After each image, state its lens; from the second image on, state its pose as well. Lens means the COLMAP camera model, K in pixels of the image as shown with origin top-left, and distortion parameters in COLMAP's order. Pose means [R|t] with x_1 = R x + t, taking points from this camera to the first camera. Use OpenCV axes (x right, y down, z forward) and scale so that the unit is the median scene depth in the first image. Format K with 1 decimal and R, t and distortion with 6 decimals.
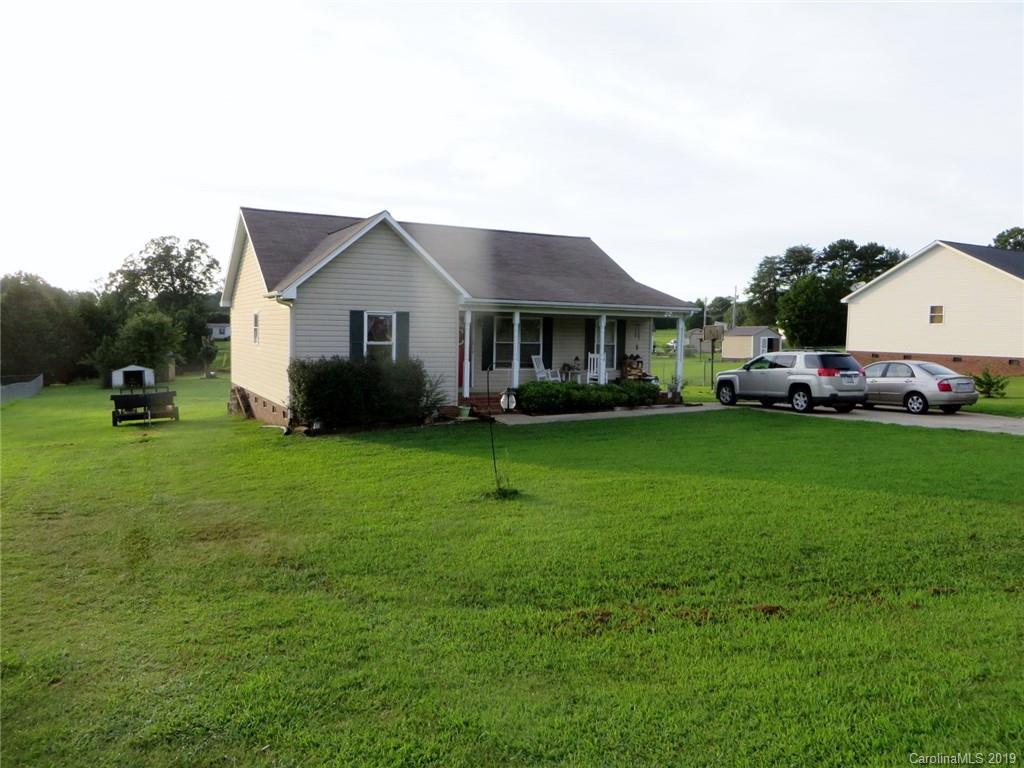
lens RADIAL K [[764.9, 0, 512.0], [0, 764.9, 384.0], [0, 0, 1]] dist [-0.010848, 0.000204]
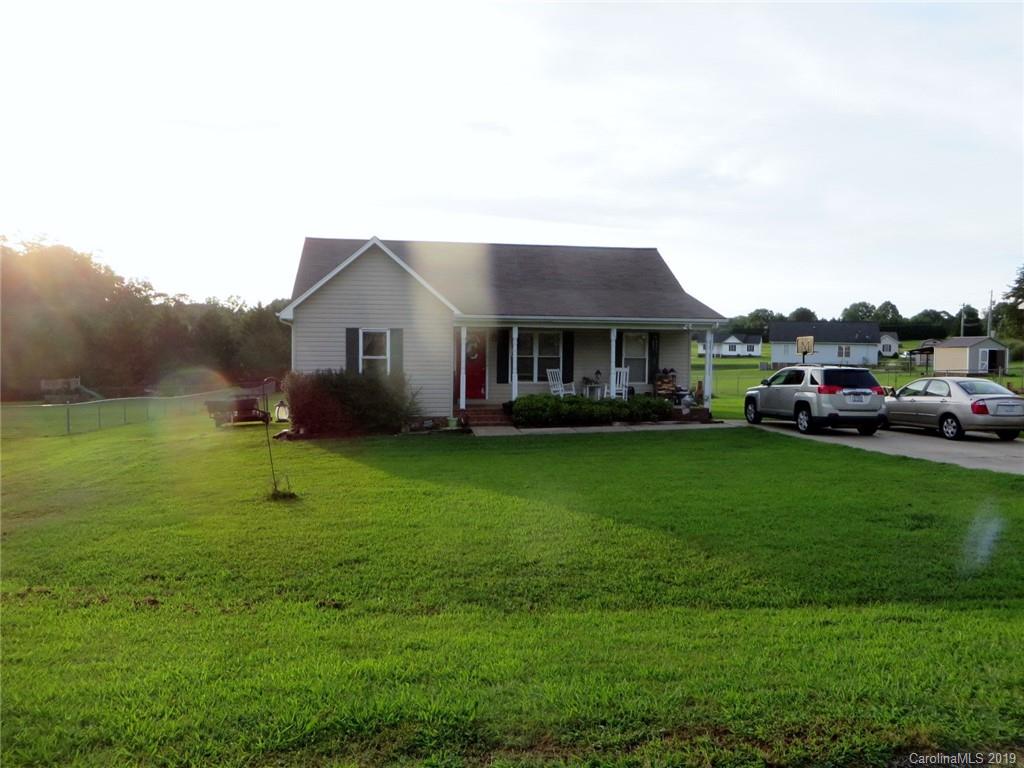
lens RADIAL K [[753.7, 0, 512.7], [0, 753.7, 402.7], [0, 0, 1]] dist [-0.024480, 0.000265]
pose [[0.946045, 0.018884, -0.323483, 0.316112], [-0.015684, 0.999799, 0.012496, -0.004524], [0.323654, -0.006748, 0.946151, 0.038304]]
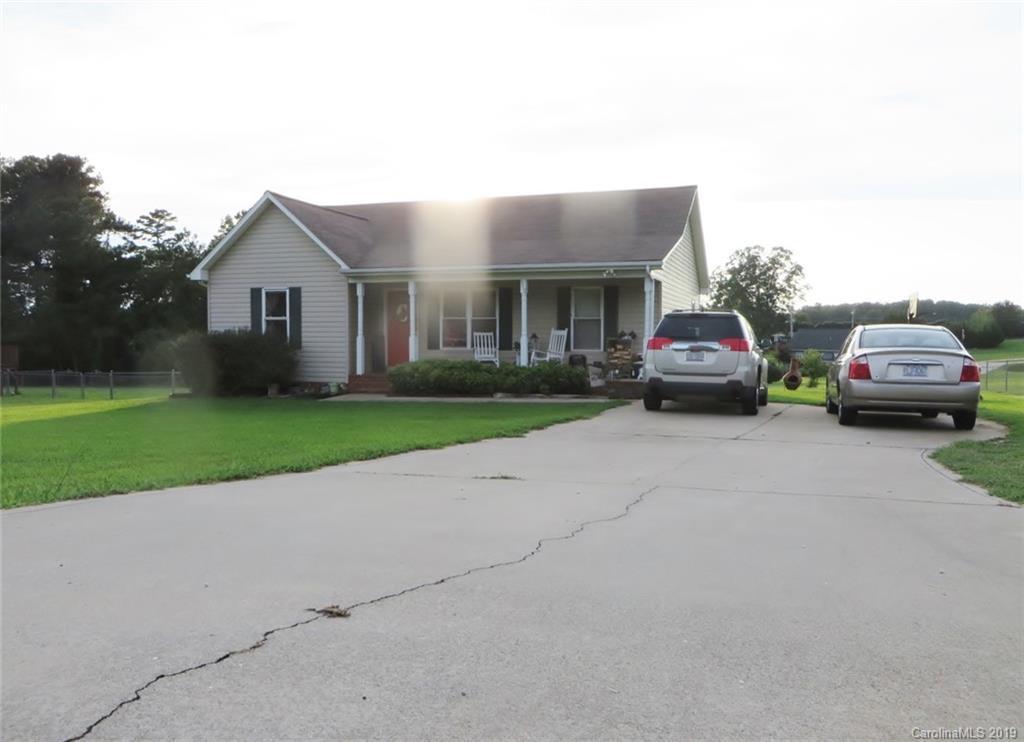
lens RADIAL K [[797.7, 0, 512.0], [0, 797.7, 371.0], [0, 0, 1]] dist [-0.002752, -0.000506]
pose [[0.679605, 0.015086, -0.733423, 0.733577], [-0.042307, 0.998931, -0.018654, 0.021764], [0.732357, 0.043706, 0.679516, 0.434527]]
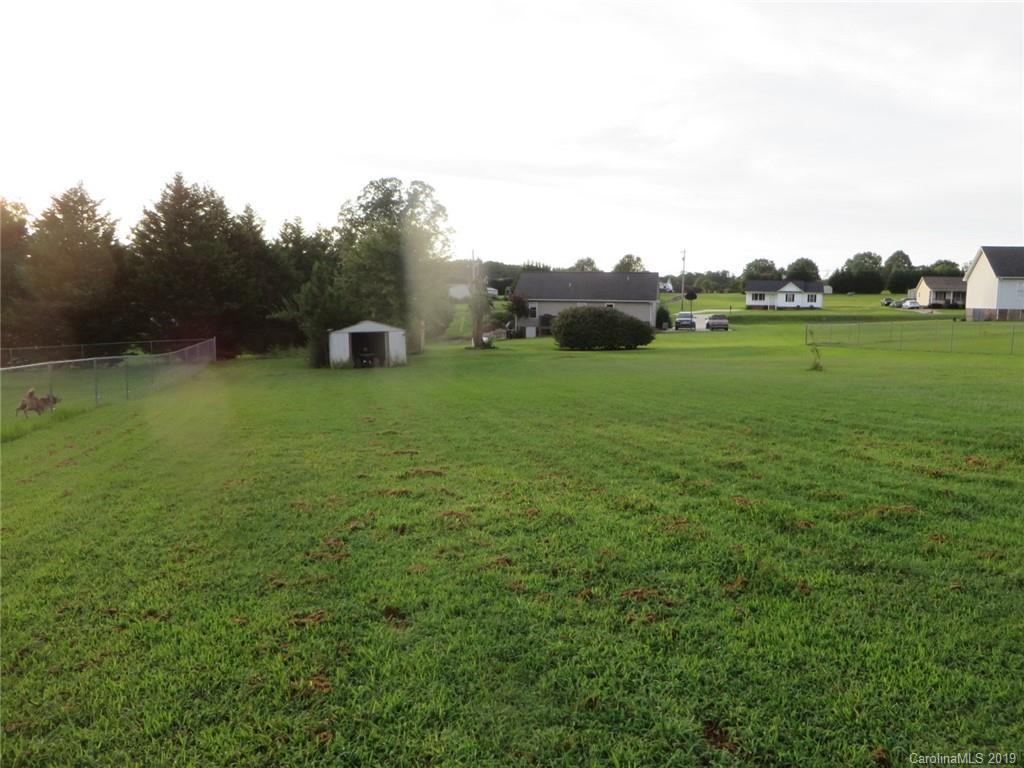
lens RADIAL K [[764.9, 0, 512.0], [0, 764.9, 384.0], [0, 0, 1]] dist [-0.010848, 0.000204]
pose [[0.970063, 0.021733, -0.241880, -0.771803], [-0.012771, 0.999175, 0.038557, -0.010586], [0.242519, -0.034314, 0.969540, 1.460070]]
